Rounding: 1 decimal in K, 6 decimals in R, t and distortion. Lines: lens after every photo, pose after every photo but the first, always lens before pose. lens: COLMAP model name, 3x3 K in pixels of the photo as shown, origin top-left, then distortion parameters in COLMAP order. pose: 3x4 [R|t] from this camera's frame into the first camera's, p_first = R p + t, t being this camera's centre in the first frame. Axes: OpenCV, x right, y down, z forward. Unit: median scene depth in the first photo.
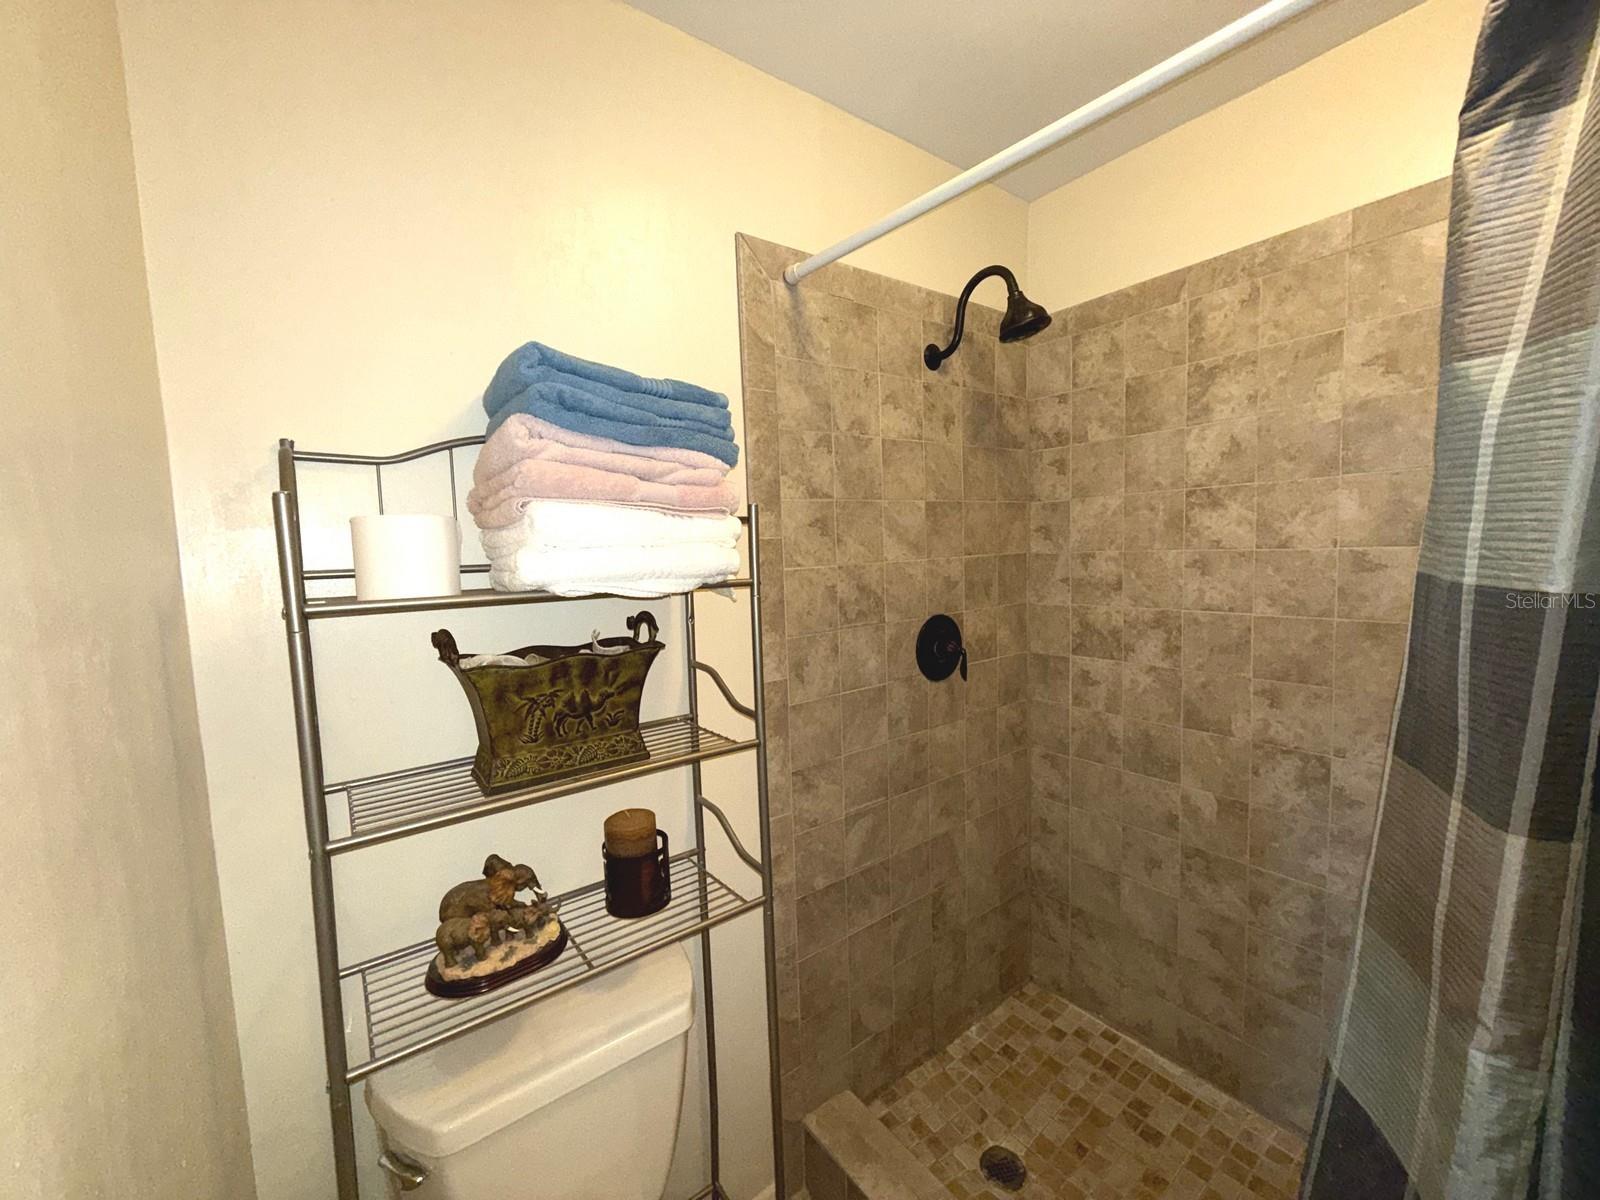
lens RADIAL K [[637.2, 0, 799.0], [0, 637.2, 601.3], [0, 0, 1]] dist [-0.001823, 0.000254]
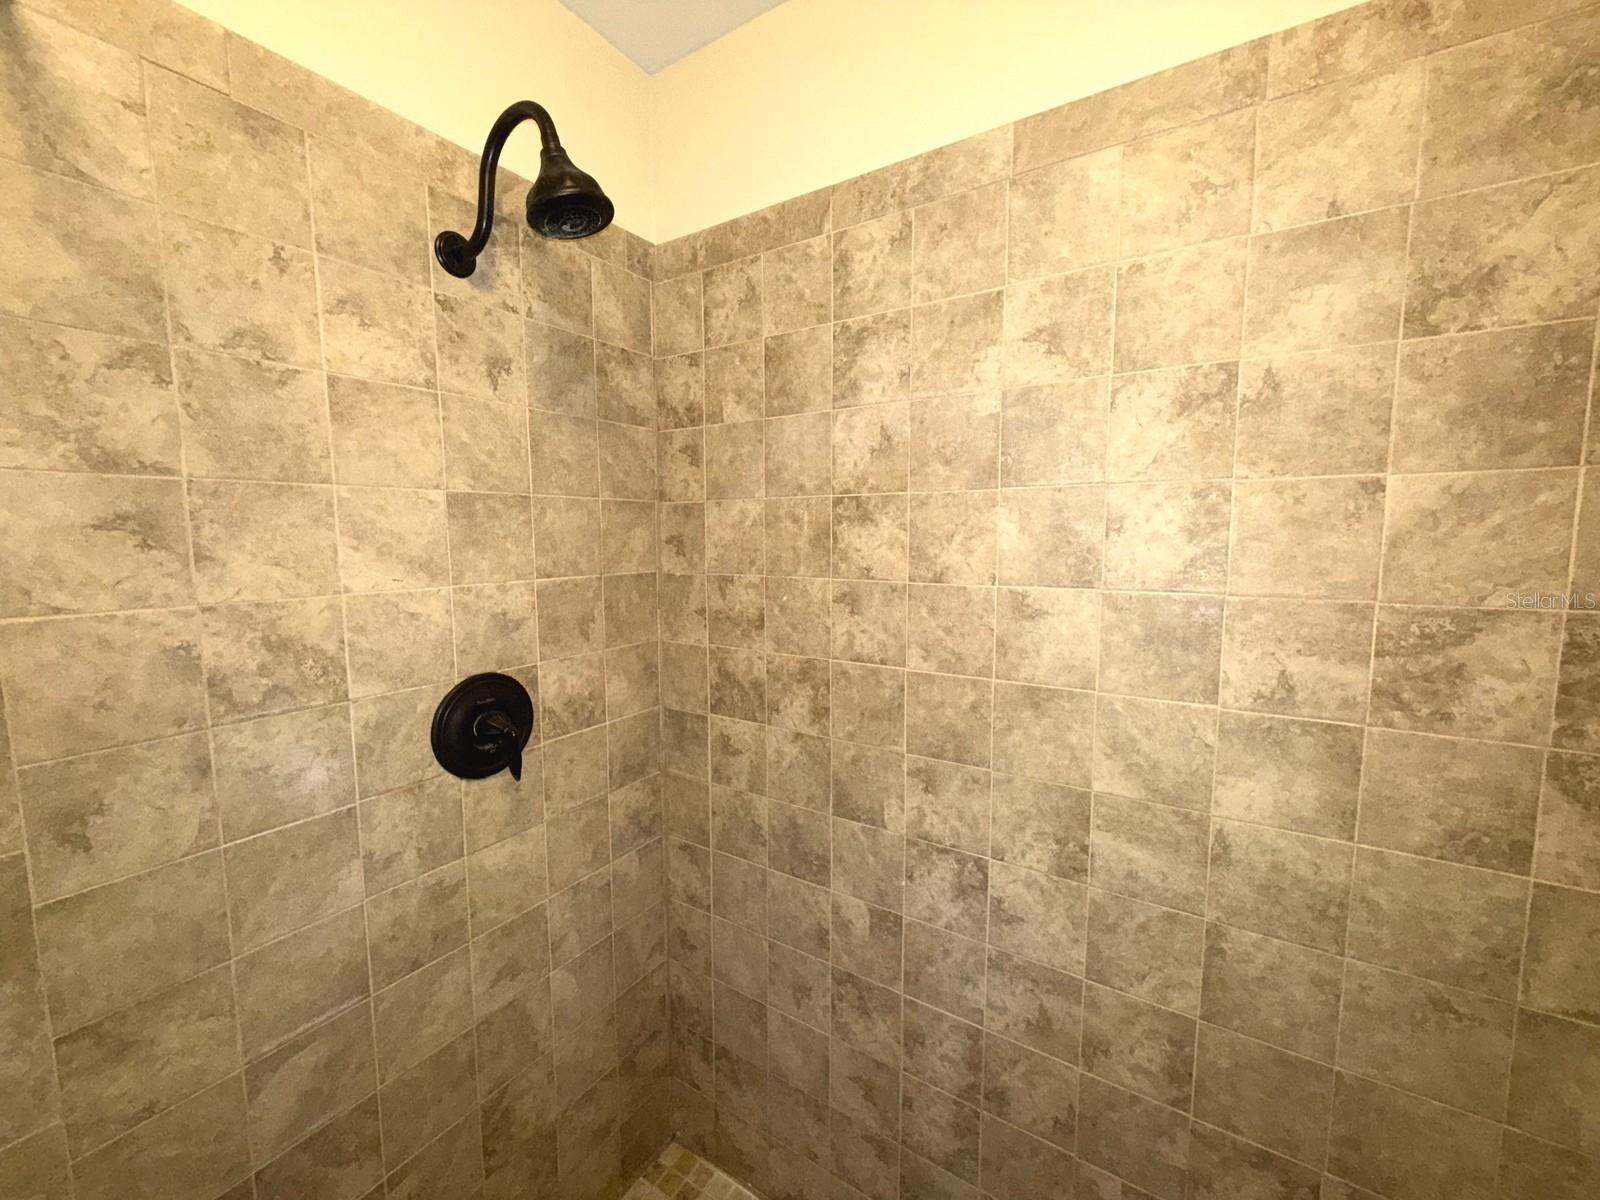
lens RADIAL K [[637.2, 0, 800.3], [0, 637.2, 602.3], [0, 0, 1]] dist [-0.001823, 0.000254]
pose [[0.937317, -0.002111, 0.348473, 0.320435], [-0.002240, 0.999925, 0.012080, -0.063070], [-0.348472, -0.012103, 0.937241, 0.328285]]
